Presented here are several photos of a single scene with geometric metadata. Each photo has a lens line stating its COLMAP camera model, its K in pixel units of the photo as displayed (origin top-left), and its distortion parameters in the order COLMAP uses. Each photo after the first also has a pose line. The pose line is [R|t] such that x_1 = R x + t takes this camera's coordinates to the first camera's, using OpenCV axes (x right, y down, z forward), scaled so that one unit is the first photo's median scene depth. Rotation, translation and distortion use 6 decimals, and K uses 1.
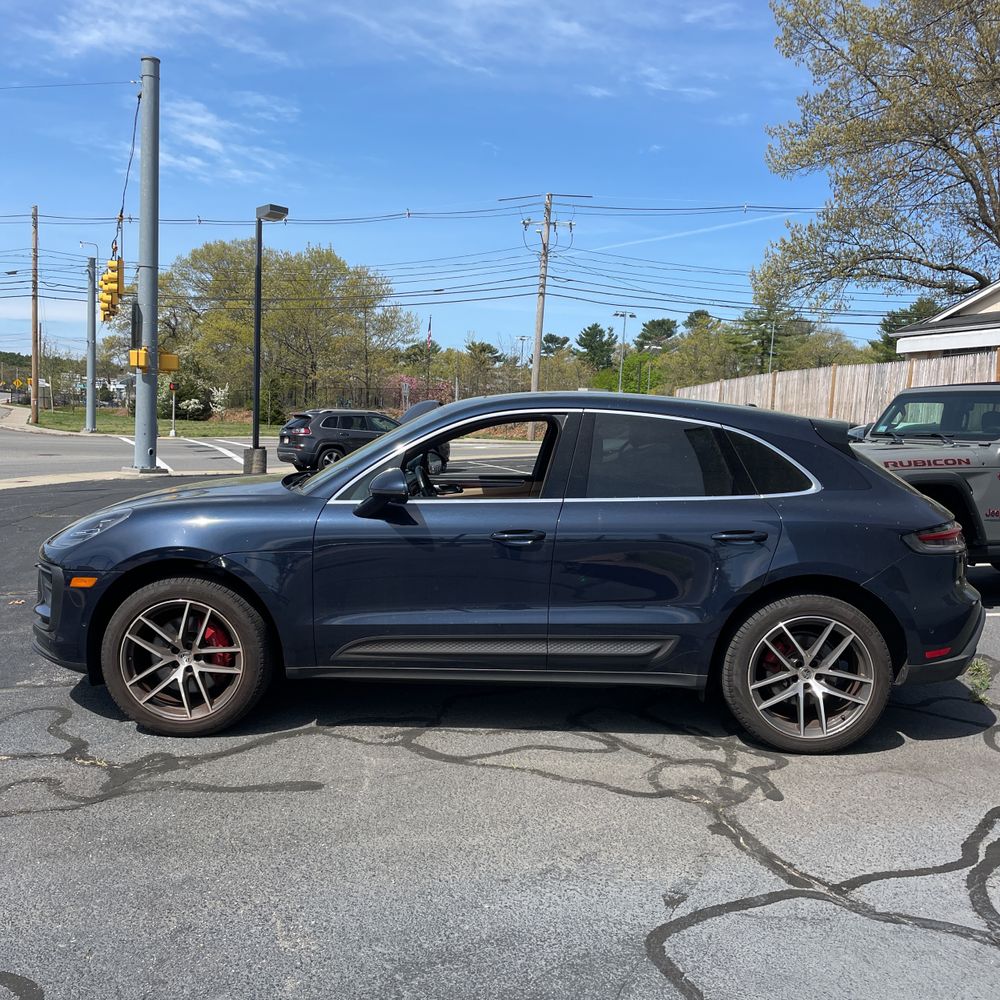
lens RADIAL K [[1008.8, 0, 494.1], [0, 1008.8, 511.0], [0, 0, 1]] dist [0.114261, -0.164642]
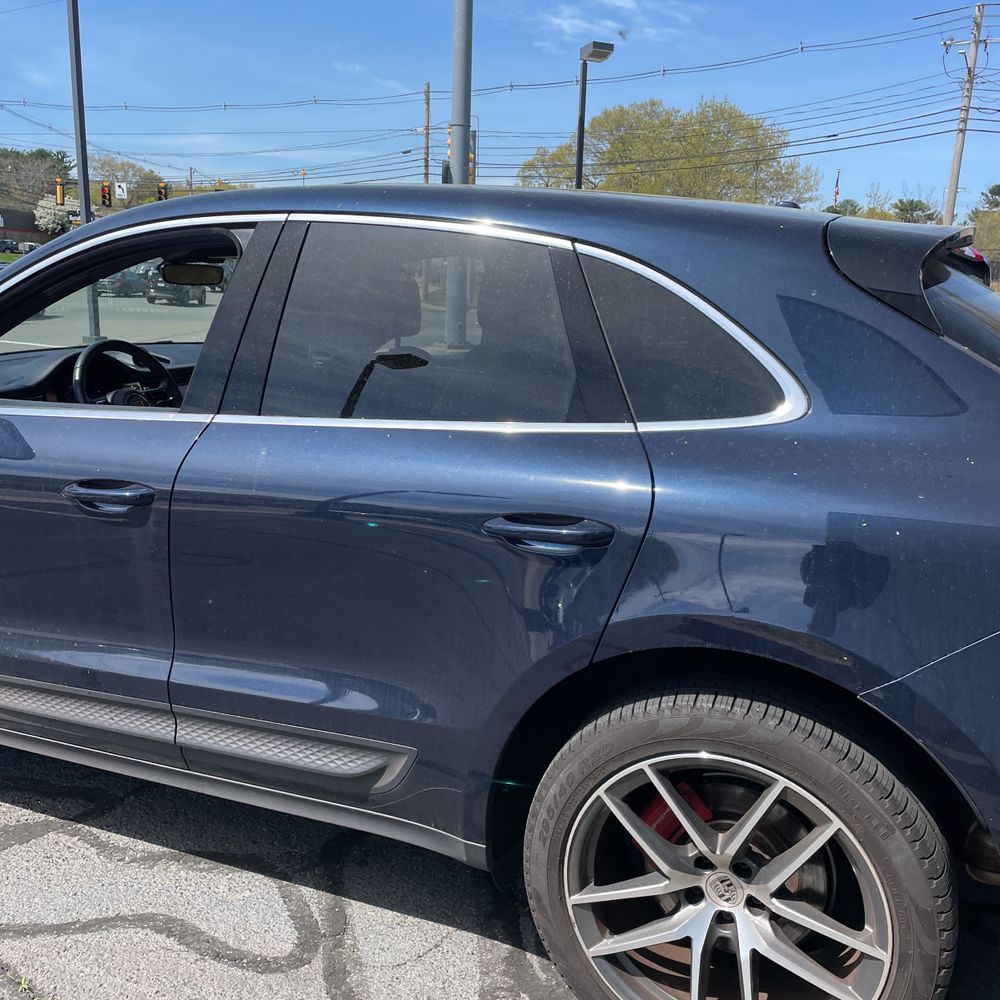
lens RADIAL K [[1008.8, 0, 494.1], [0, 1008.8, 511.0], [0, 0, 1]] dist [0.114261, -0.164642]
pose [[0.923675, 0.069460, -0.376829, 0.077976], [-0.023876, 0.991955, 0.124321, -0.006331], [0.382433, -0.105835, 0.917902, 0.134341]]
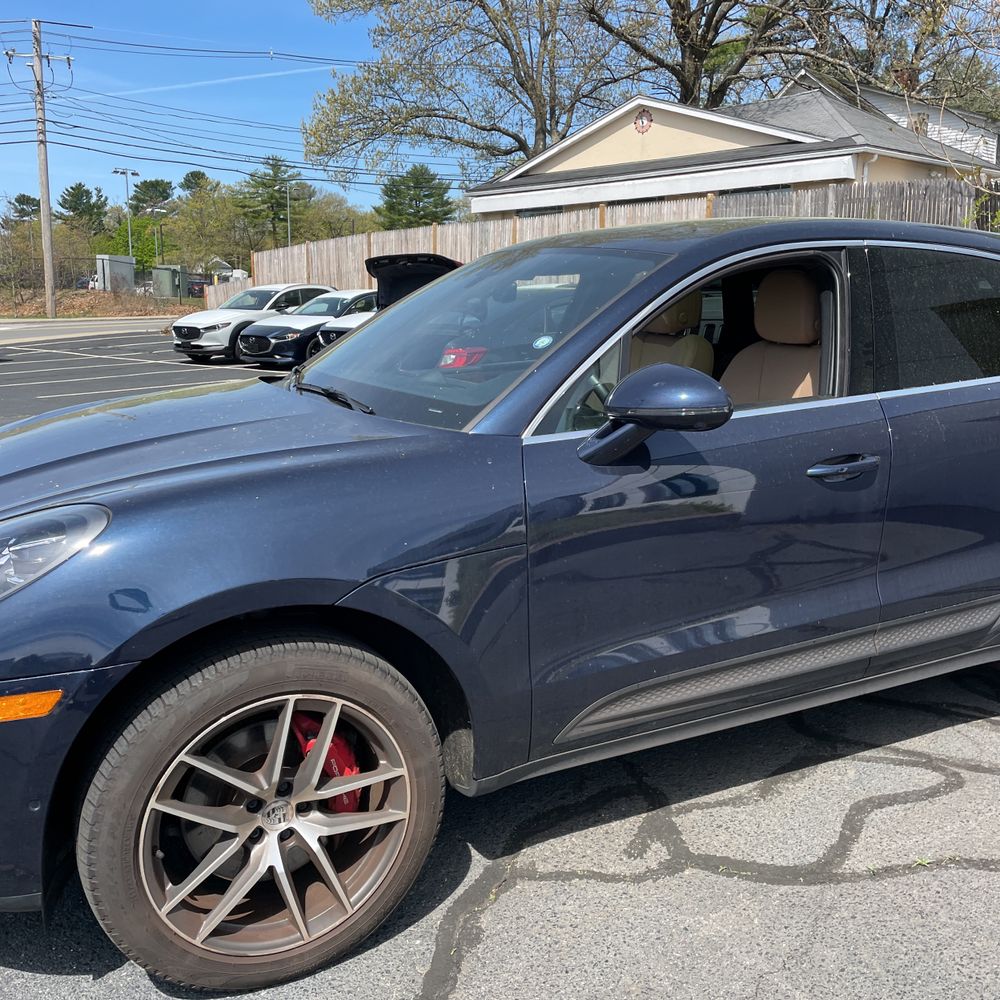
lens RADIAL K [[1005.0, 0, 494.9], [0, 1005.0, 490.3], [0, 0, 1]] dist [0.099093, -0.128789]
pose [[0.885818, -0.126579, 0.446436, -0.086961], [0.078318, 0.989057, 0.125031, -0.010399], [-0.457376, -0.075790, 0.886038, 0.122718]]
